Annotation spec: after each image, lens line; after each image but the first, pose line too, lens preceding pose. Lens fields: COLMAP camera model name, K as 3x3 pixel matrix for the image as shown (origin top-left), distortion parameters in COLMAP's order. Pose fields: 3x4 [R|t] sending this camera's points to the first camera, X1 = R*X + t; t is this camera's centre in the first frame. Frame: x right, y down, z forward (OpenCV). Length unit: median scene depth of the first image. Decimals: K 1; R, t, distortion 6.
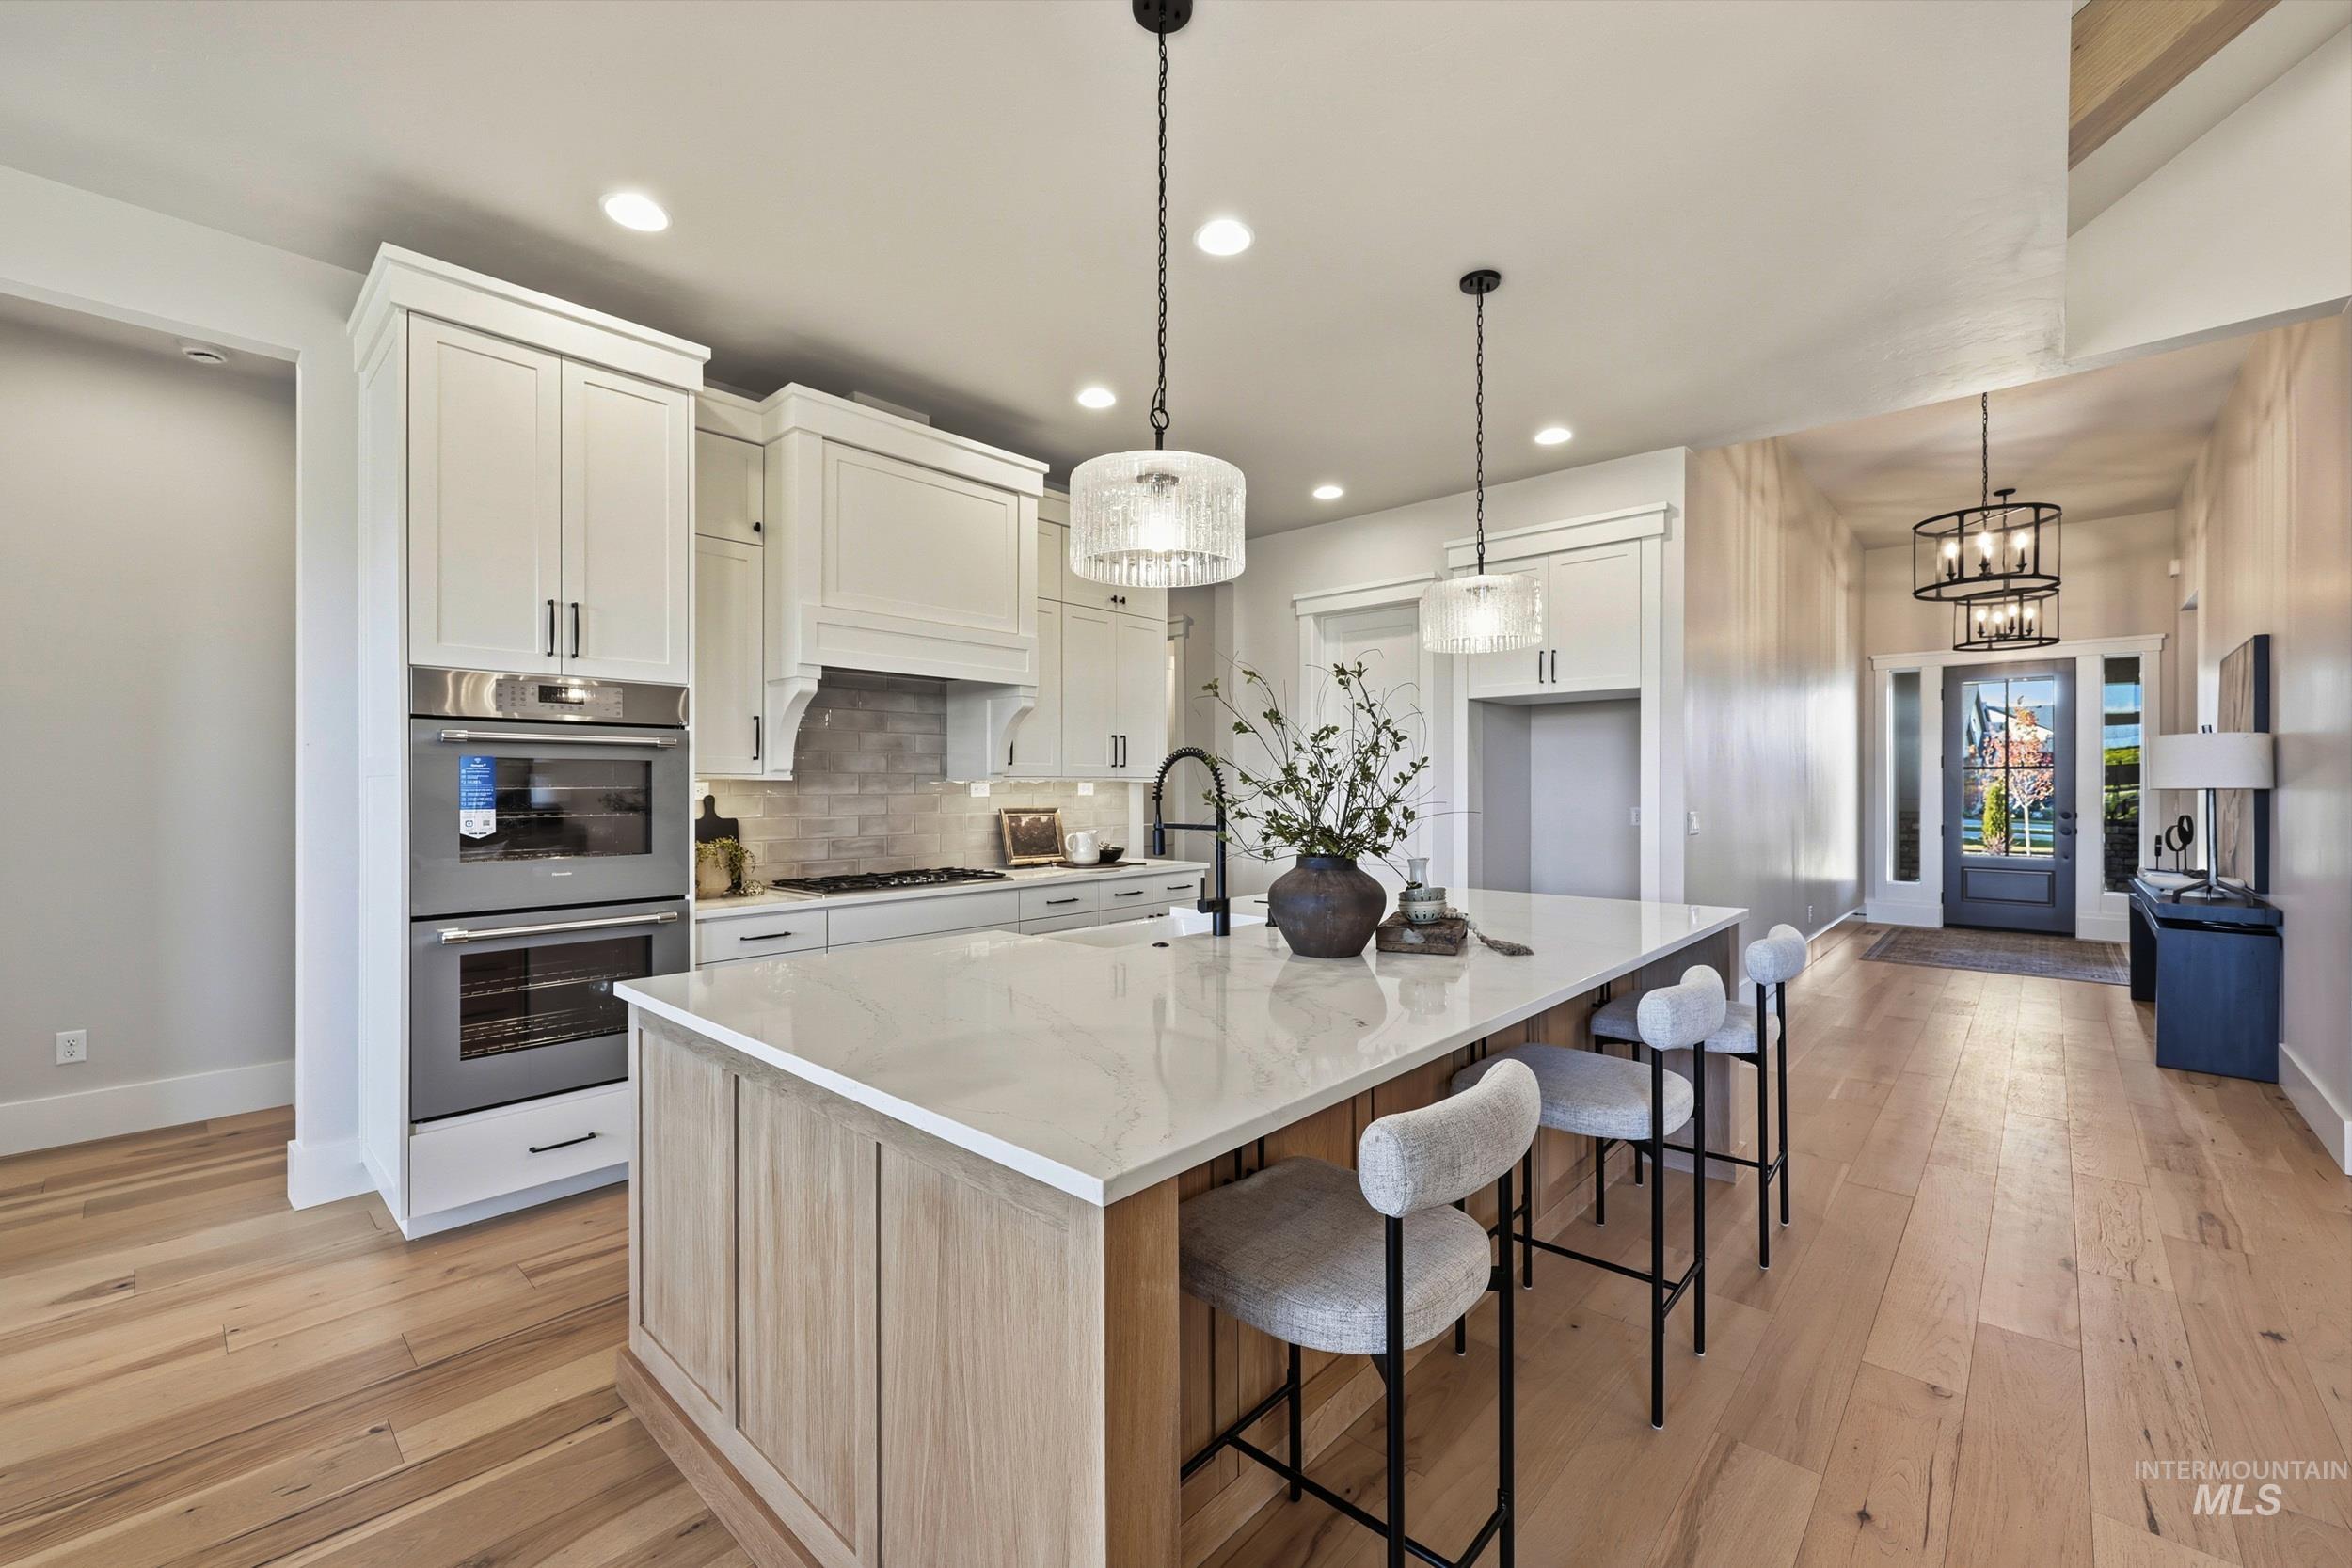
lens RADIAL K [[939.4, 0, 1181.7], [0, 939.4, 786.2], [0, 0, 1]] dist [-0.000499, -0.000189]
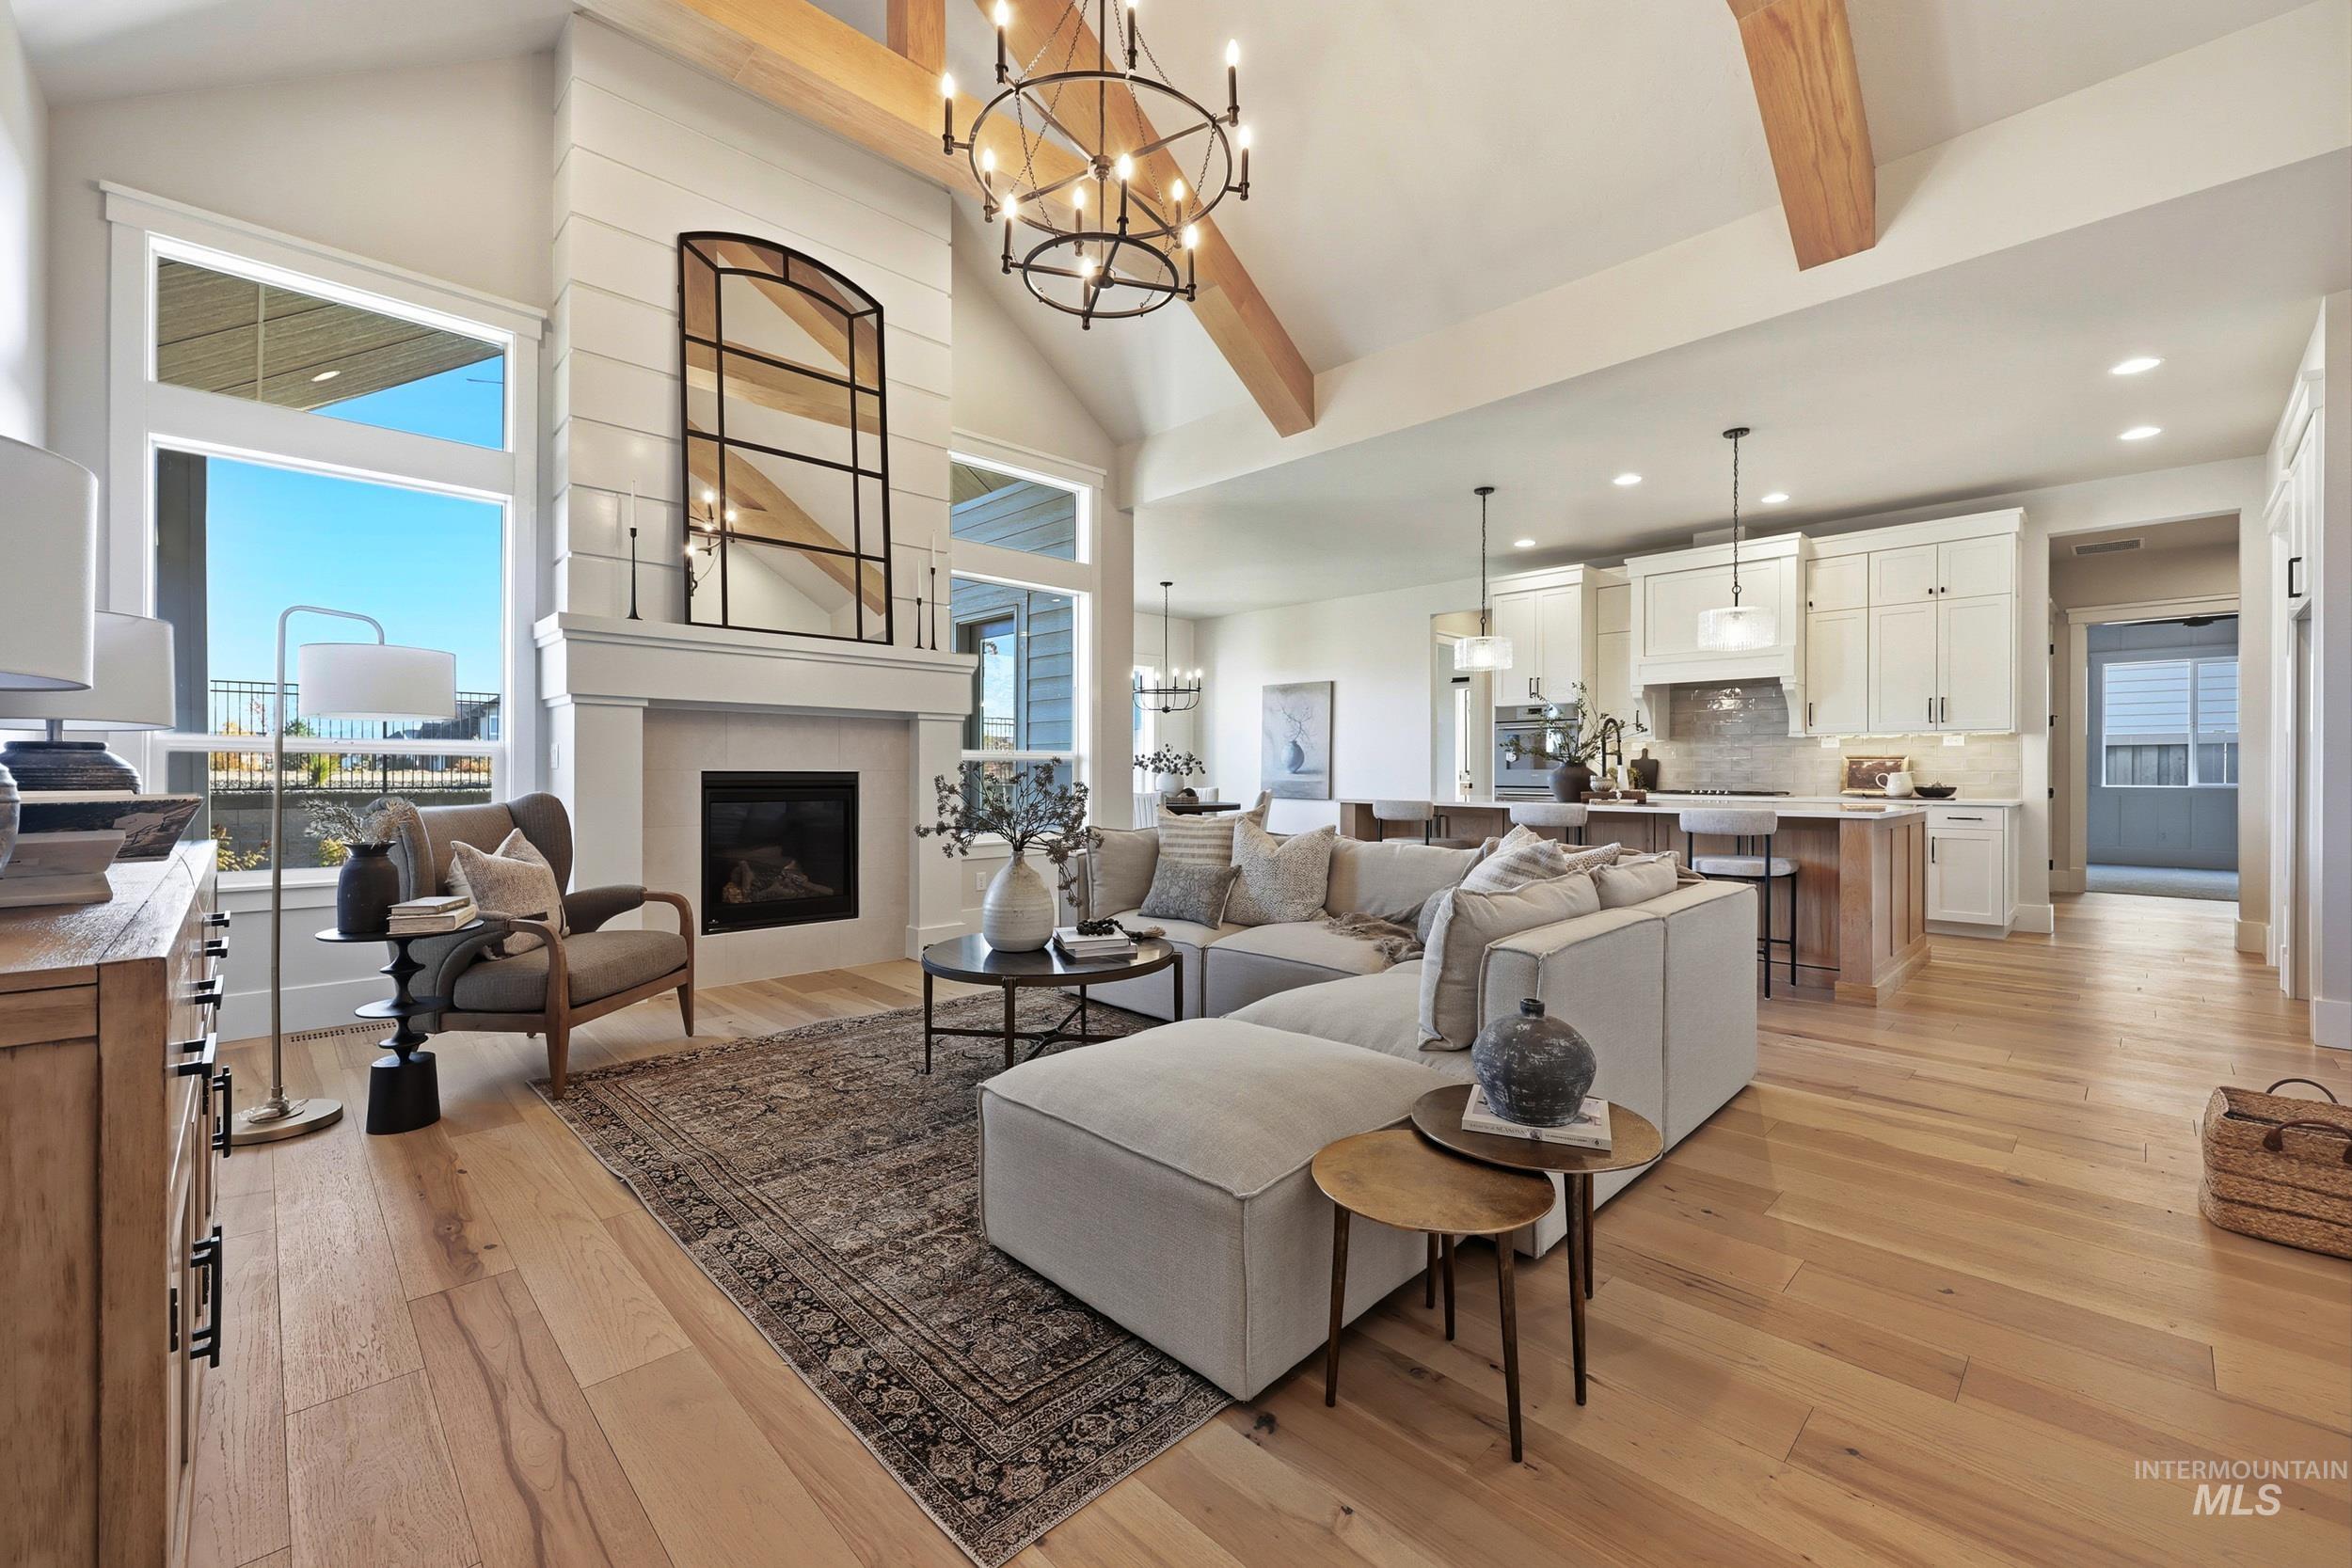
lens RADIAL K [[946.4, 0, 1174.1], [0, 946.4, 772.6], [0, 0, 1]] dist [-0.000633, -0.000271]
pose [[-0.045507, 0.002163, -0.998962, 1.269985], [-0.002270, 0.999995, 0.002269, 0.047370], [0.998961, 0.002371, -0.045502, 0.029237]]
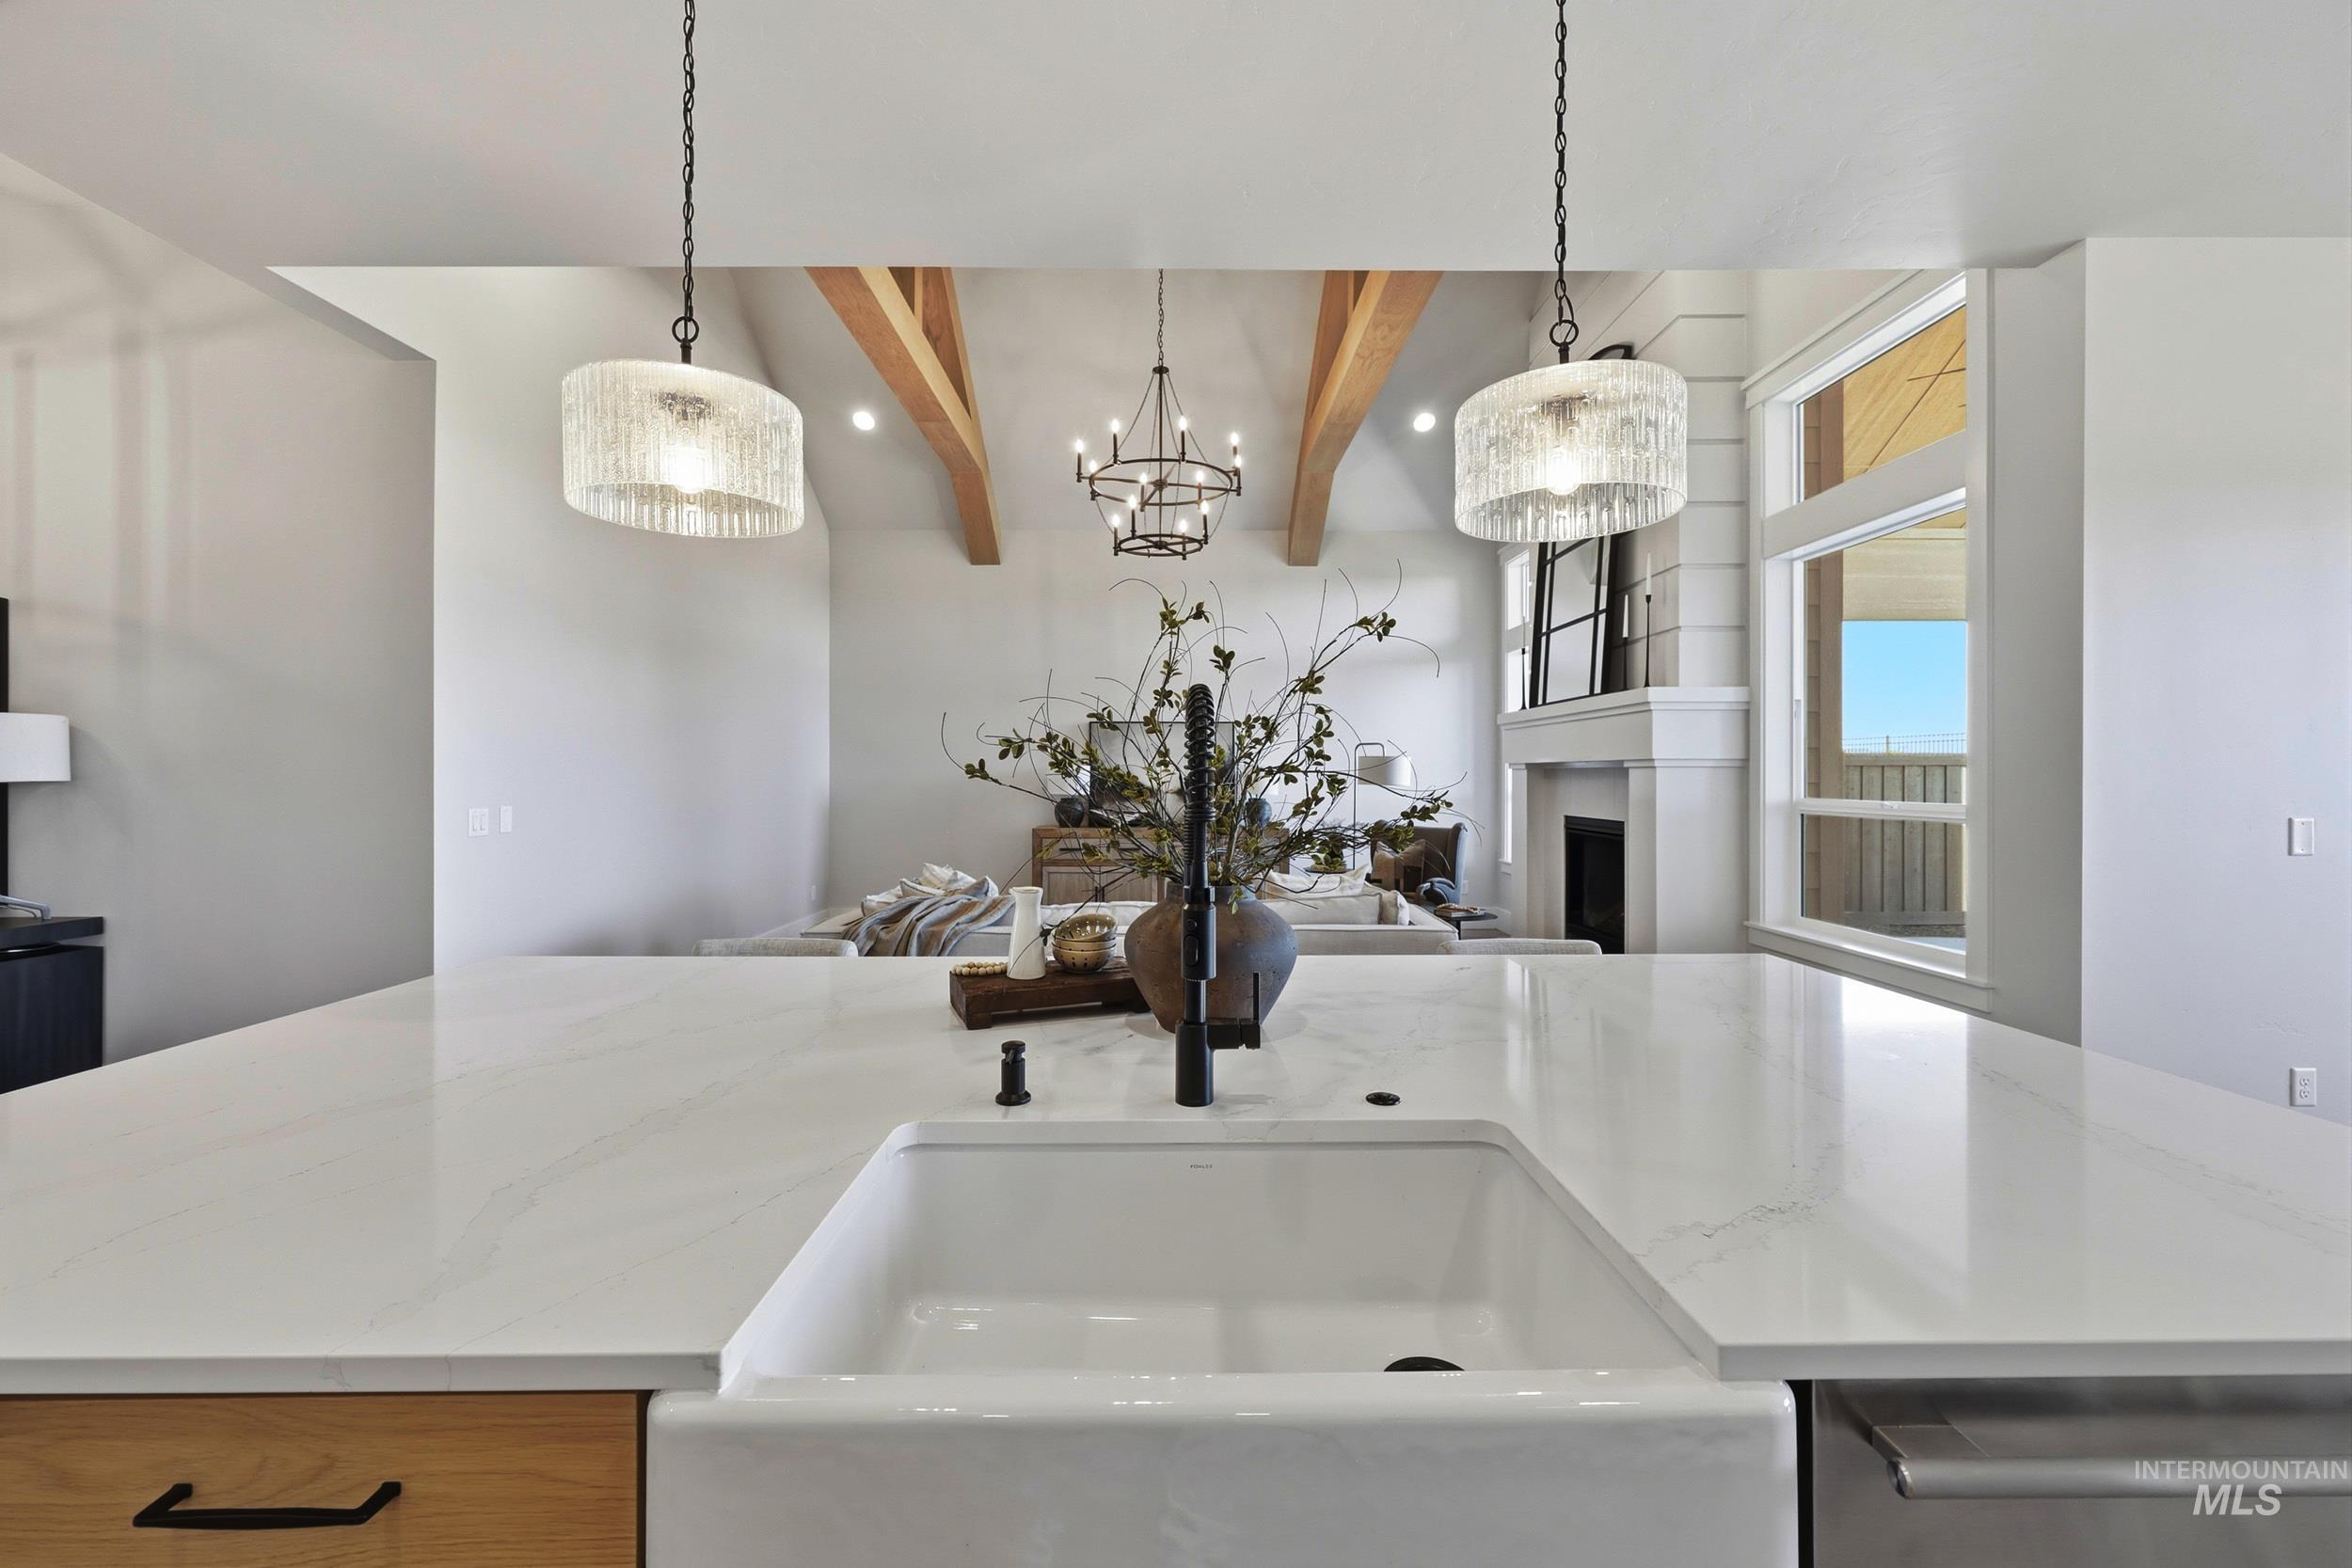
lens RADIAL K [[943.9, 0, 1176.0], [0, 943.9, 784.0], [0, 0, 1]] dist [-0.001256, -0.000228]
pose [[-0.686654, -0.002089, 0.726981, -0.167878], [0.002584, 0.999983, 0.005315, 0.001278], [-0.726980, 0.005528, -0.686637, 0.708603]]
